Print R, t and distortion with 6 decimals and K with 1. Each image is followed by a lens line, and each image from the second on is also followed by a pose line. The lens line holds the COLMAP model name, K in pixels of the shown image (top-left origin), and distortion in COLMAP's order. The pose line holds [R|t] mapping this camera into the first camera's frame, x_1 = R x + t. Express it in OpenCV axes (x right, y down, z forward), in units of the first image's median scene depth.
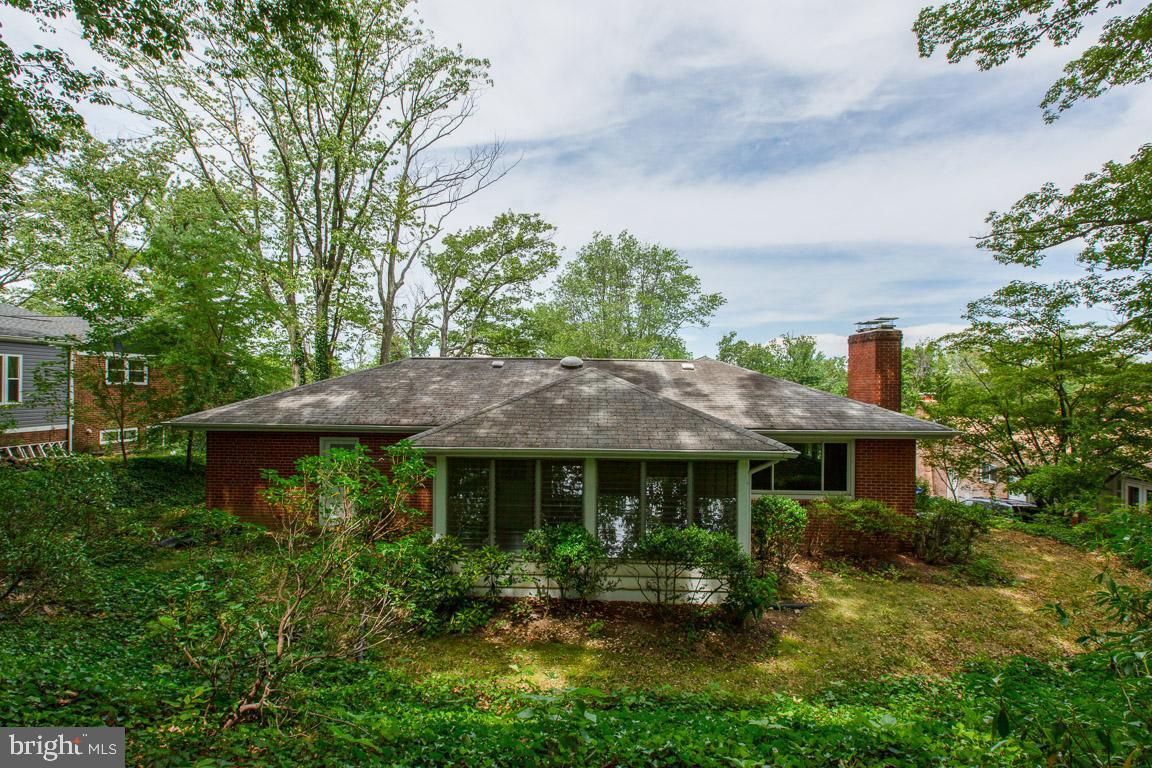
lens RADIAL K [[523.0, 0, 576.0], [0, 523.0, 389.8], [0, 0, 1]] dist [-0.002326, 0.001523]
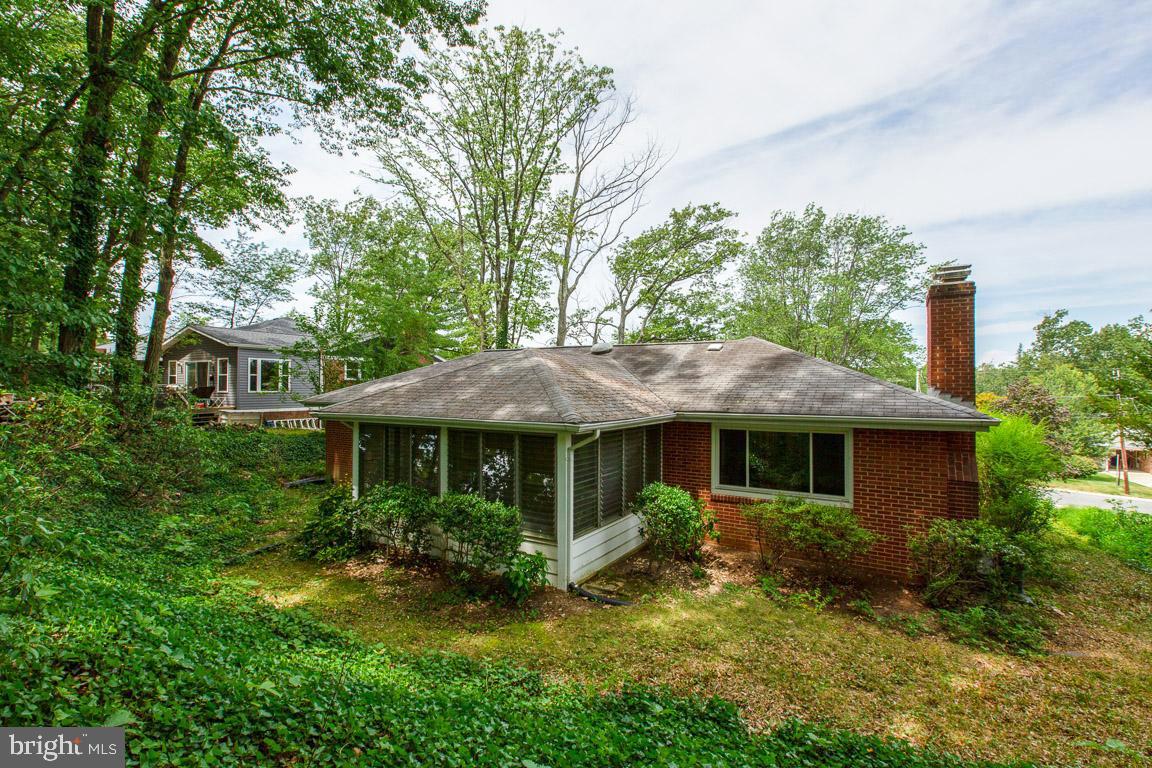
lens RADIAL K [[523.0, 0, 574.7], [0, 523.0, 378.2], [0, 0, 1]] dist [-0.002326, 0.001523]
pose [[0.870353, -0.014454, -0.492217, 0.182529], [0.001421, 0.999639, -0.026841, 0.013326], [0.492427, 0.022662, 0.870059, 0.043181]]
